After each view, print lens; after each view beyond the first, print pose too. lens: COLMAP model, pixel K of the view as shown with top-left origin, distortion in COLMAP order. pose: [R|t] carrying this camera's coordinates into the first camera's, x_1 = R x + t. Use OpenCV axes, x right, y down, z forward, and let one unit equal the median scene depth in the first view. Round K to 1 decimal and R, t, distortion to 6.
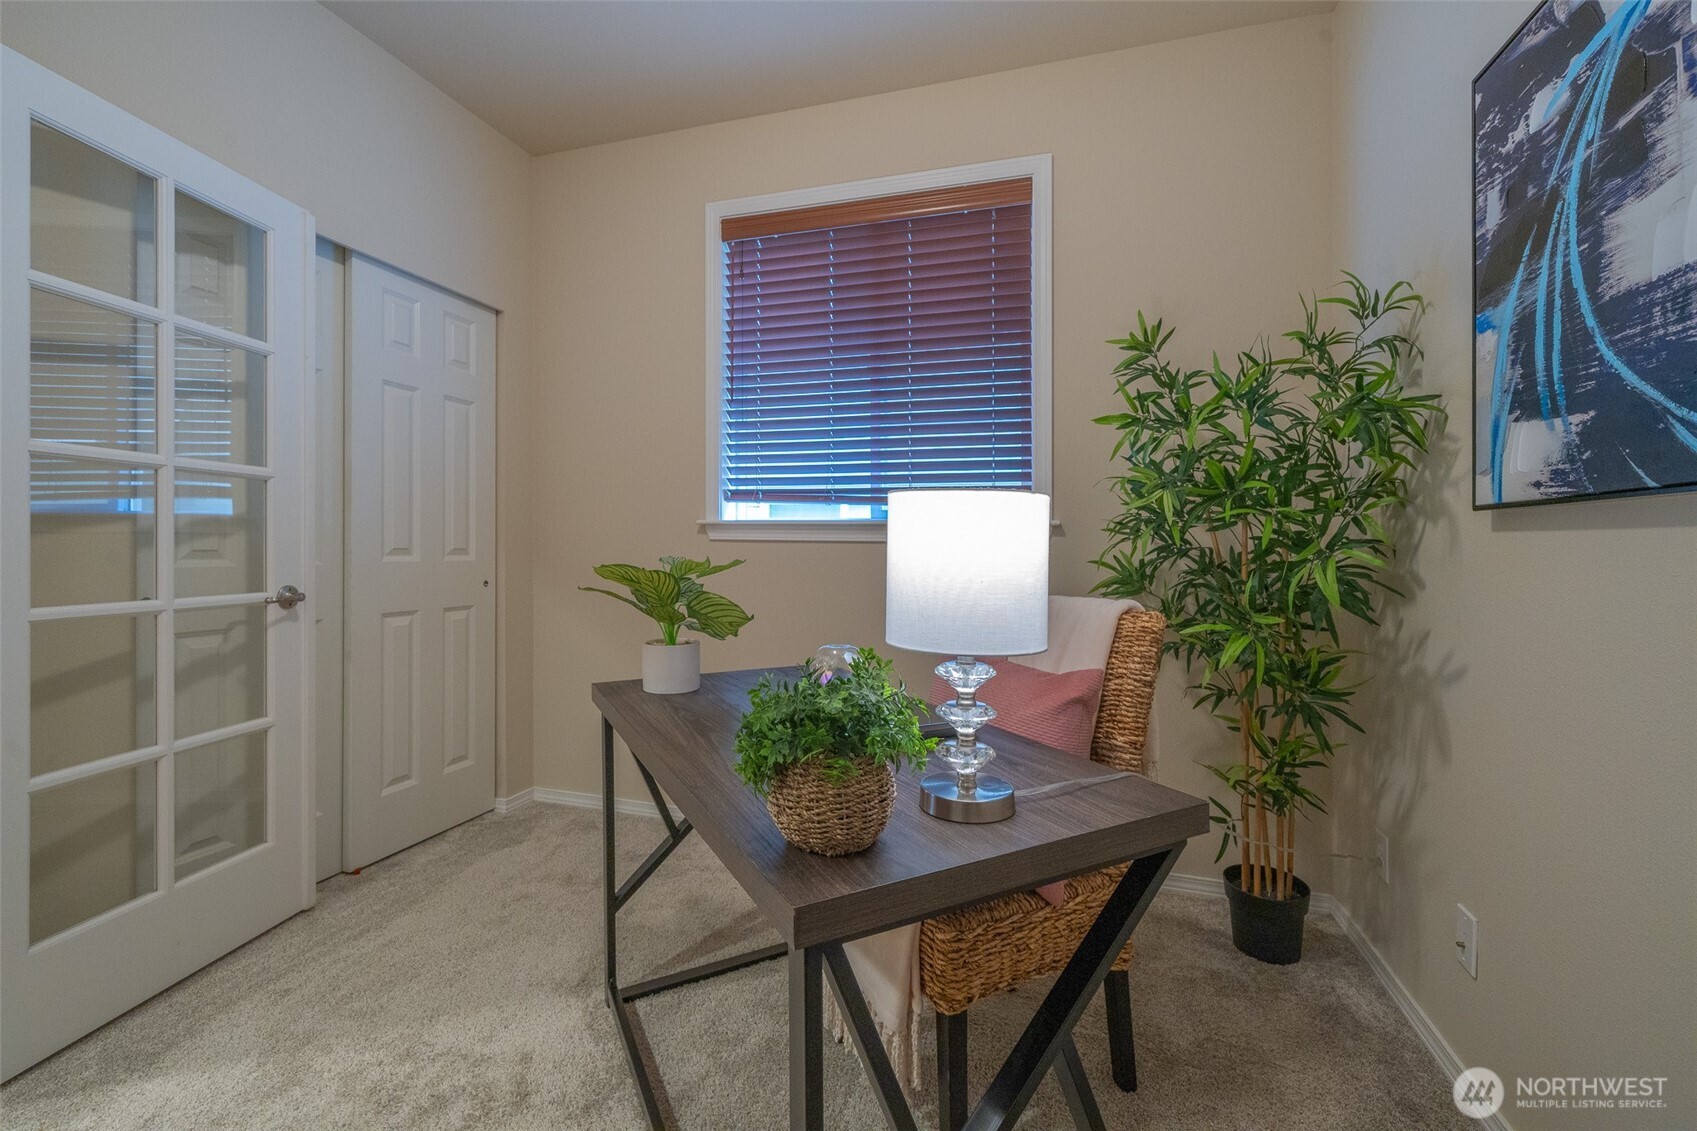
lens RADIAL K [[714.8, 0, 849.9], [0, 714.8, 541.6], [0, 0, 1]] dist [-0.001604, -0.000404]
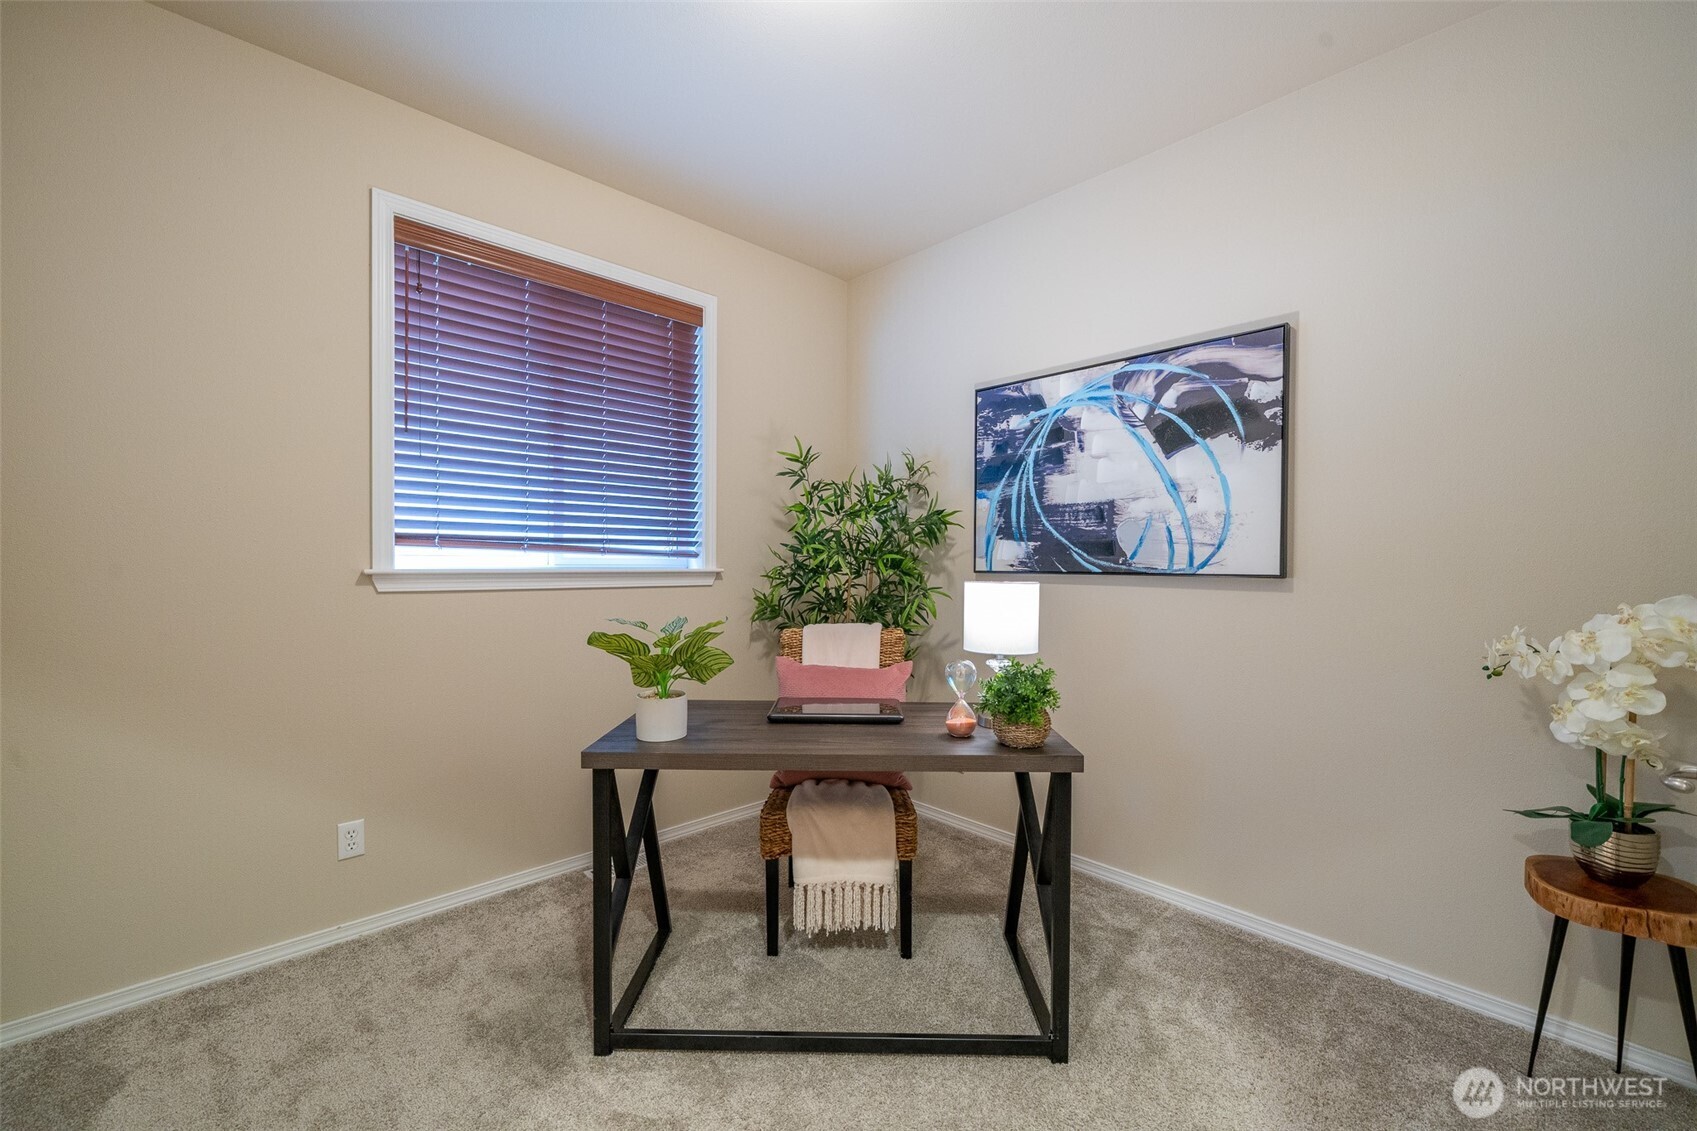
lens RADIAL K [[685.6, 0, 848.5], [0, 685.6, 564.4], [0, 0, 1]] dist [0.001193, 0.000053]
pose [[0.485669, -0.008836, 0.874098, -1.467203], [-0.003183, 0.999924, 0.011877, -0.108002], [-0.874137, -0.008550, 0.485604, 0.295038]]
